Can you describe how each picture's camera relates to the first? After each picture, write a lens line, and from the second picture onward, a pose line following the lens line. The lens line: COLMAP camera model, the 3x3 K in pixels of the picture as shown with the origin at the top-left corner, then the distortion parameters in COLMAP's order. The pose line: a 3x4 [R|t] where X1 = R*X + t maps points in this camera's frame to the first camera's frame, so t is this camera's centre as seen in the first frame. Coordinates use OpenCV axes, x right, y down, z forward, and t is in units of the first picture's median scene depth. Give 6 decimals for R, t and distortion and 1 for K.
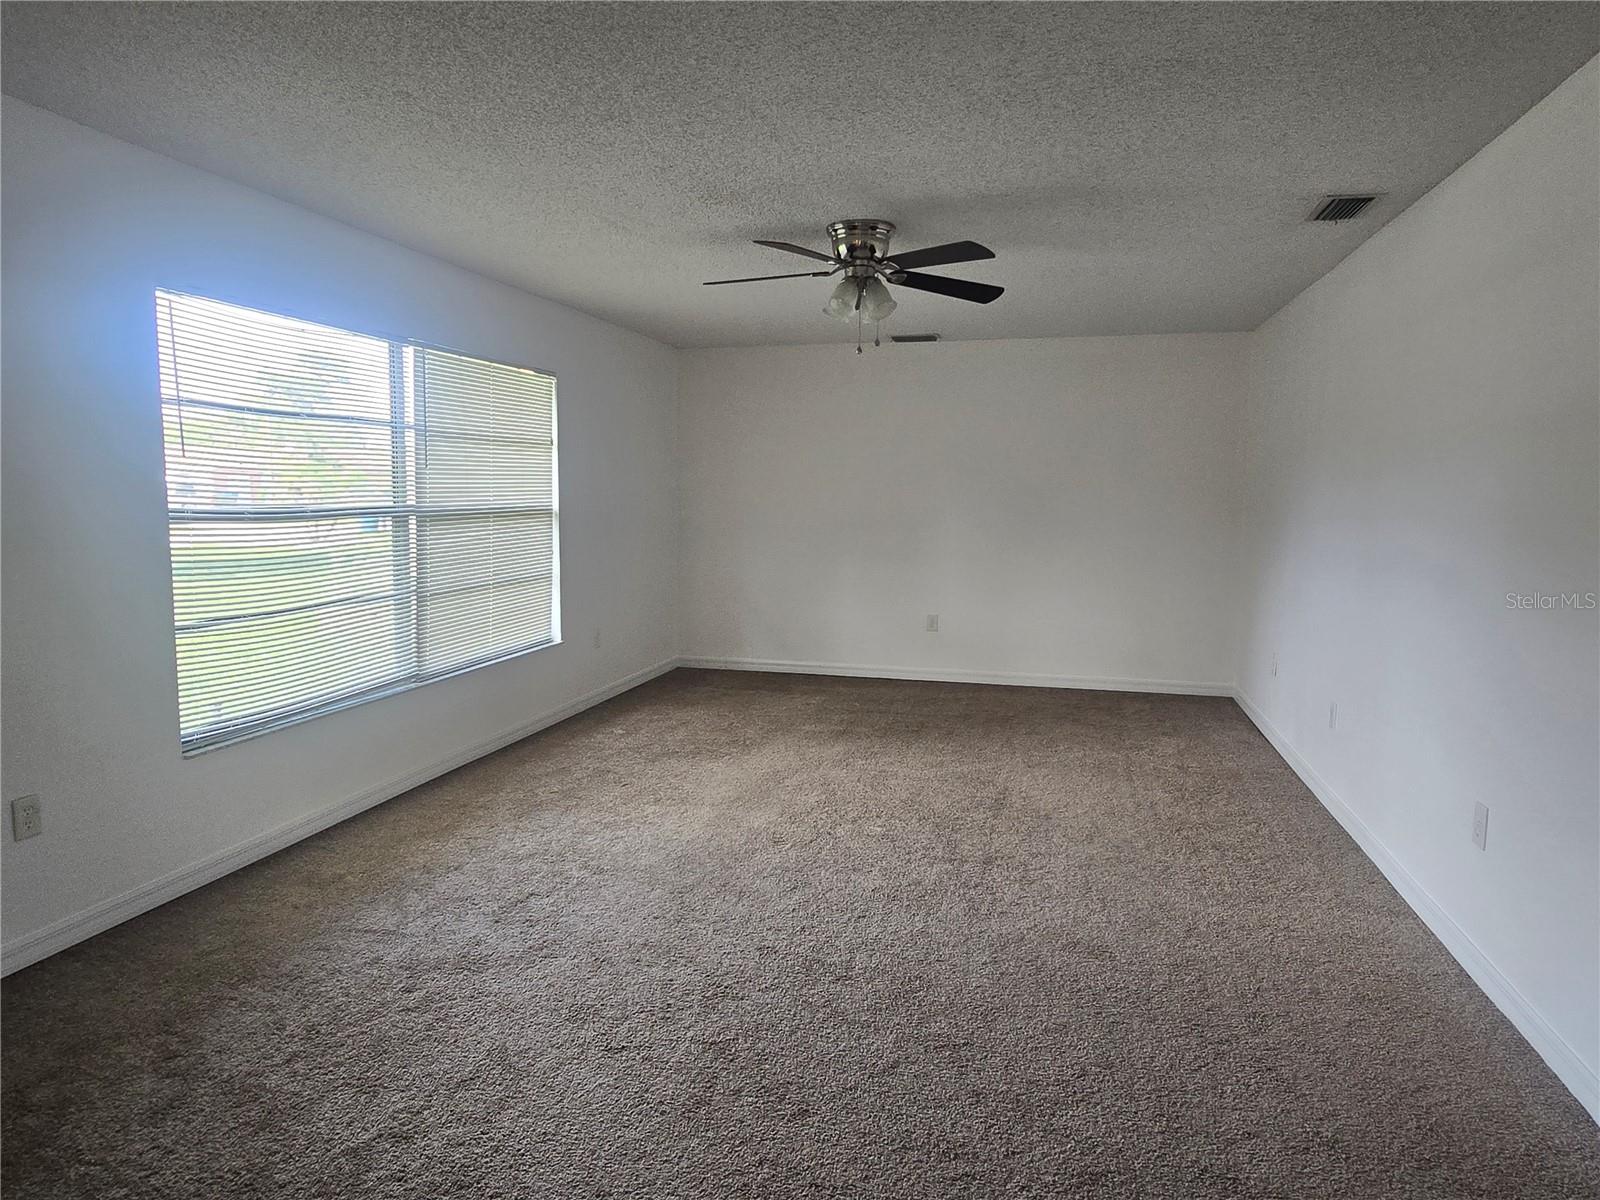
lens RADIAL K [[995.6, 0, 799.4], [0, 995.6, 583.0], [0, 0, 1]] dist [0.000407, 0.000842]
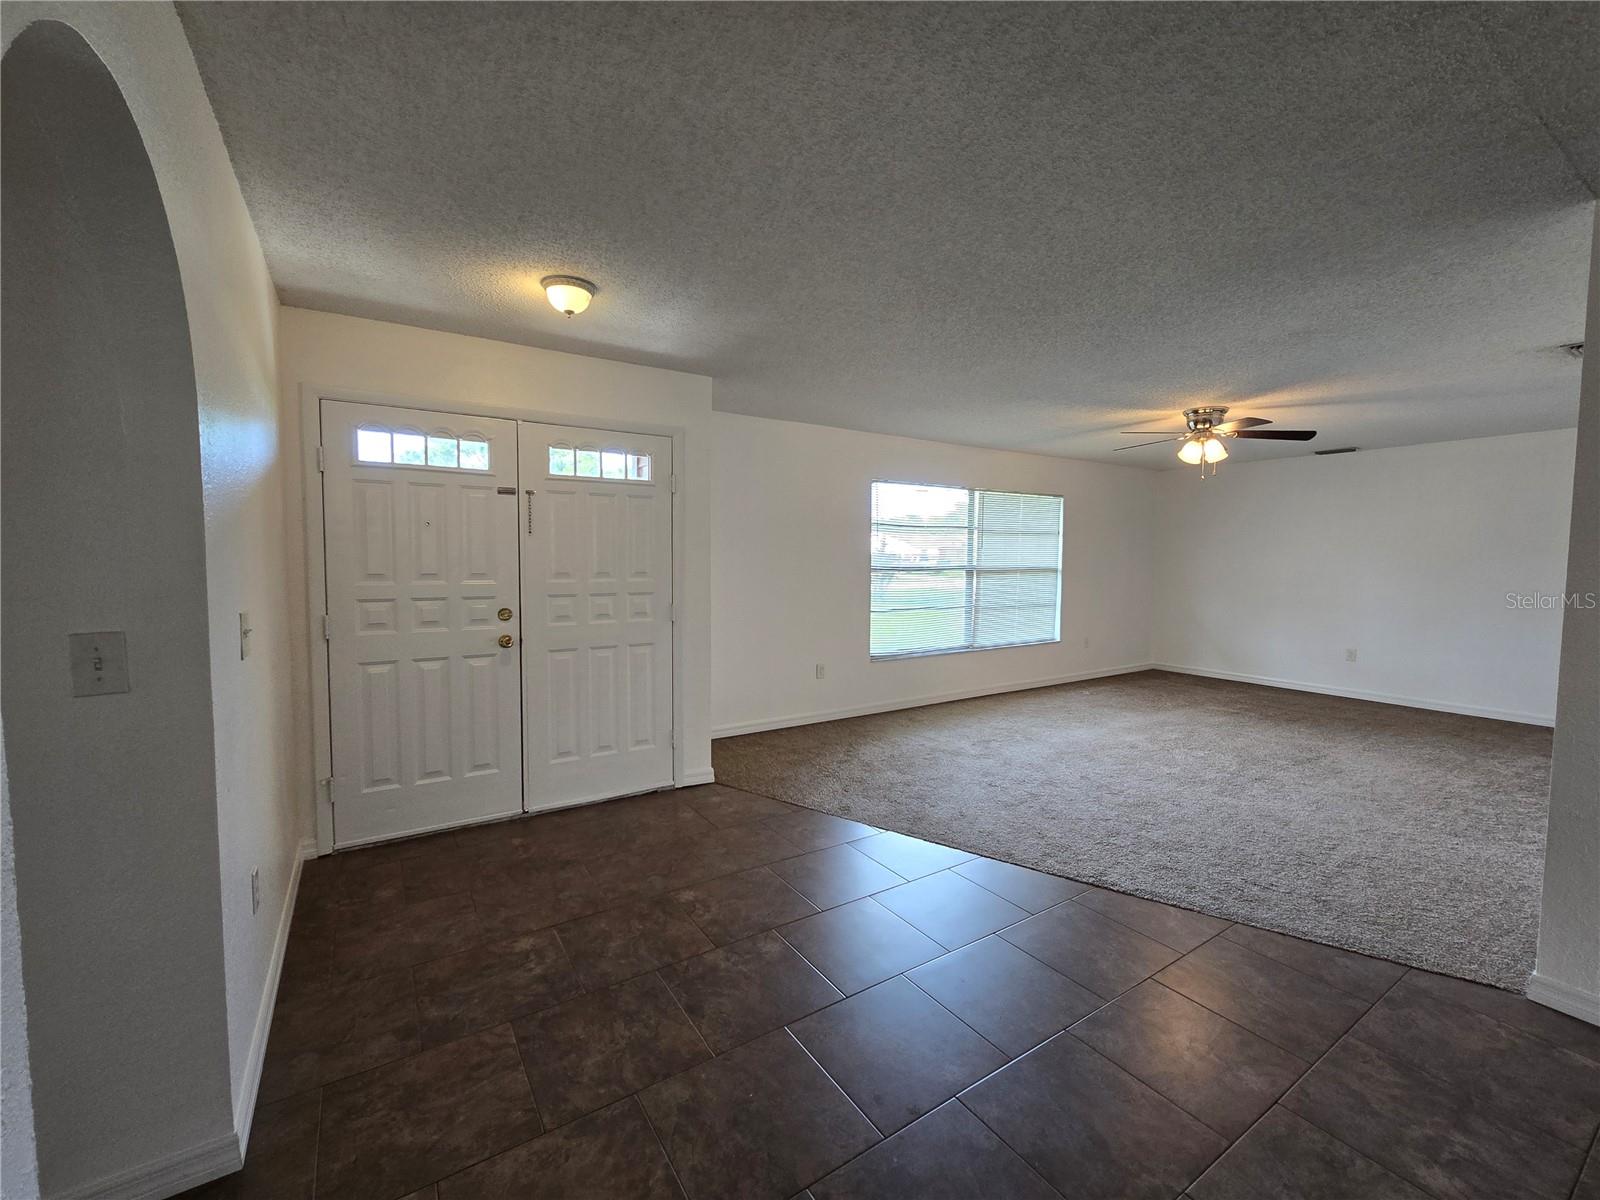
lens RADIAL K [[667.7, 0, 796.1], [0, 667.7, 594.1], [0, 0, 1]] dist [-0.005112, 0.002336]
pose [[0.732135, 0.035815, -0.680217, 0.303577], [-0.062854, 0.997908, -0.015110, 0.028660], [0.678253, 0.053817, 0.732855, -0.301764]]
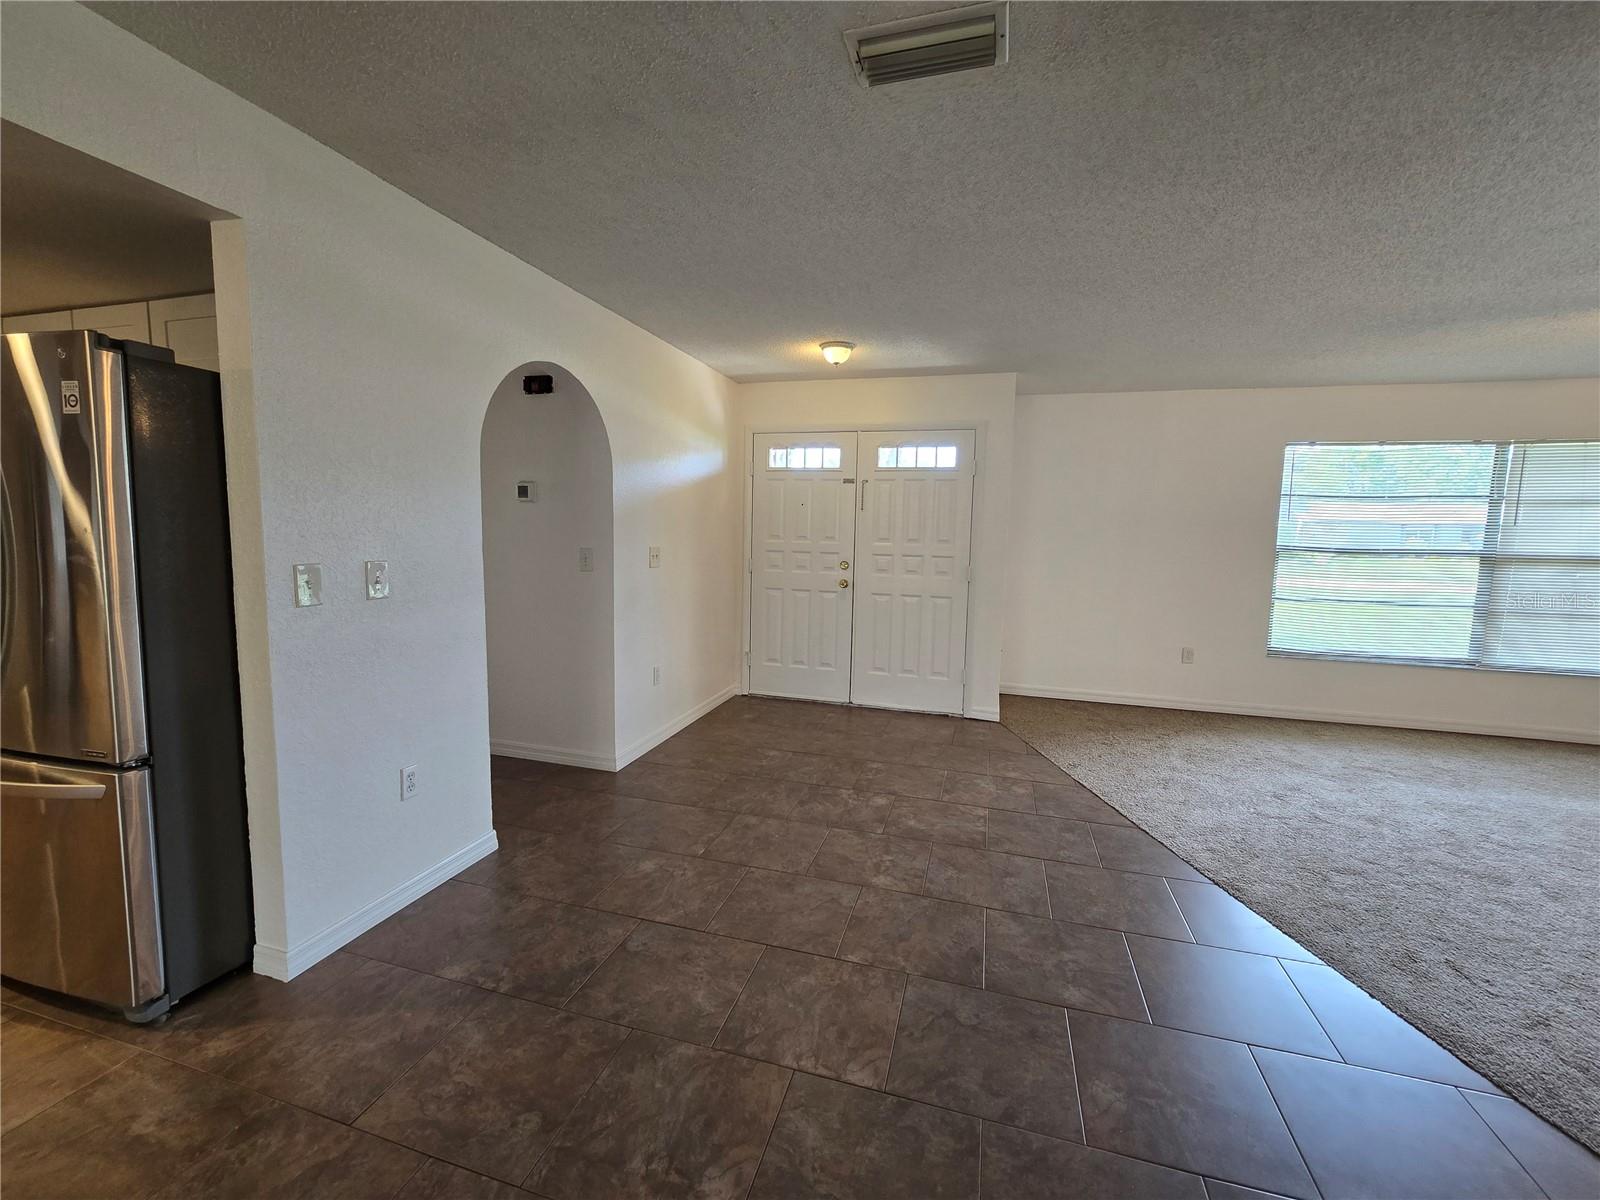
lens RADIAL K [[667.7, 0, 796.1], [0, 667.7, 594.1], [0, 0, 1]] dist [-0.005112, 0.002336]
pose [[-0.038349, 0.092027, -0.995018, 0.662876], [-0.114232, 0.988819, 0.095856, 0.011095], [0.992714, 0.117339, -0.027408, -0.016906]]
